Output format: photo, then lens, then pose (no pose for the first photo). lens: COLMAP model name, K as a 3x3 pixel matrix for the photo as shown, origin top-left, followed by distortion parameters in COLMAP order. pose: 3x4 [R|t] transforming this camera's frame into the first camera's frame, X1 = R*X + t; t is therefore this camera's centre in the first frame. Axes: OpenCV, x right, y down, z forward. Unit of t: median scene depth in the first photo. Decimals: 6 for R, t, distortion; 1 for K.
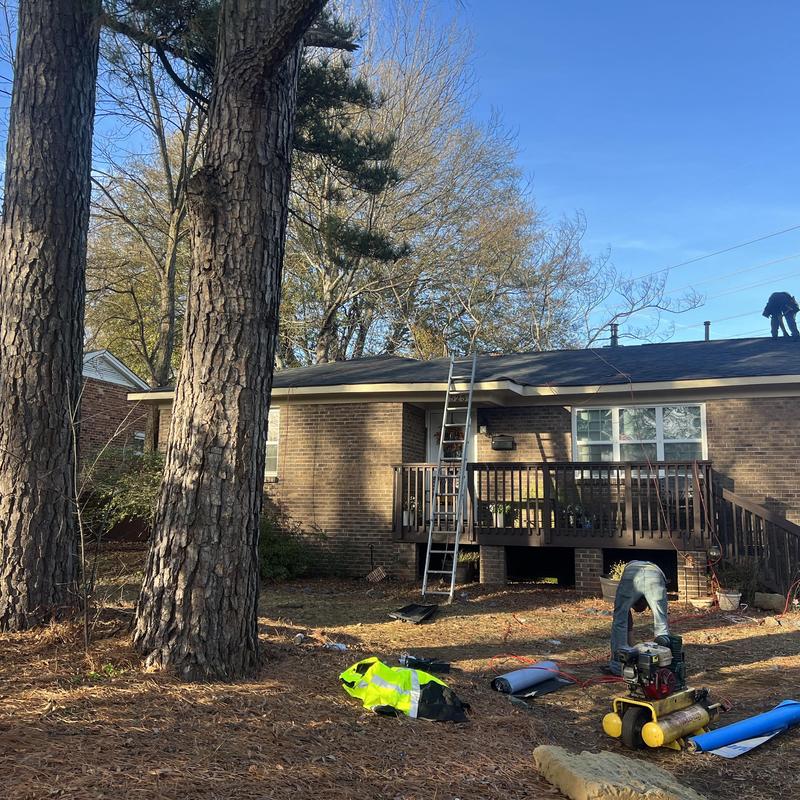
lens RADIAL K [[789.7, 0, 407.0], [0, 789.7, 408.7], [0, 0, 1]] dist [0.110953, -0.202067]
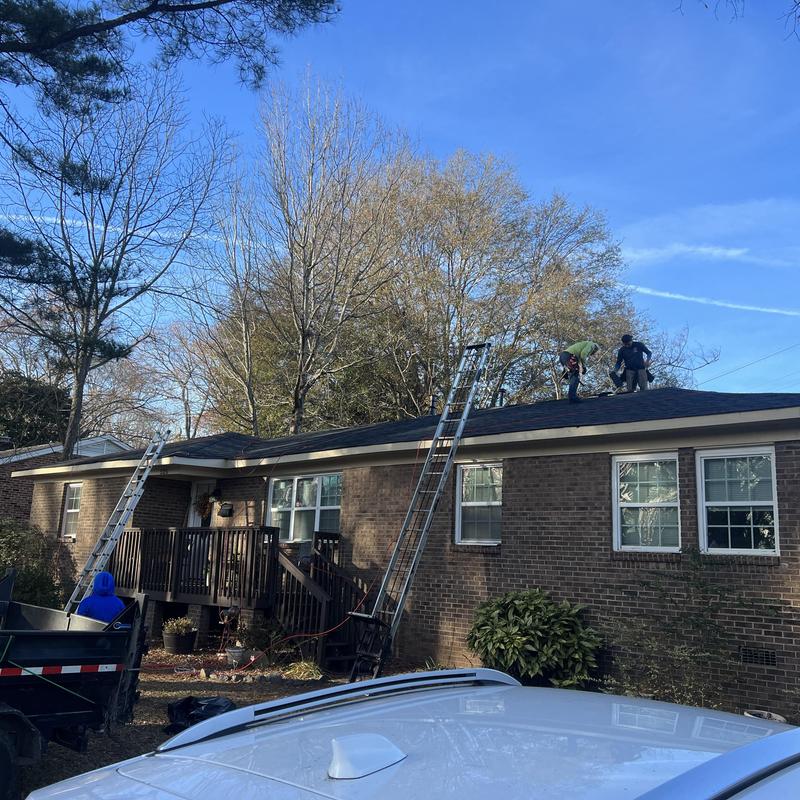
lens RADIAL K [[791.8, 0, 396.8], [0, 791.8, 391.5], [0, 0, 1]] dist [0.075740, -0.147107]
pose [[0.920188, -0.056916, -0.387318, 0.914438], [0.017603, 0.994390, -0.104304, -0.002676], [0.391081, 0.089162, 0.916027, 0.042084]]
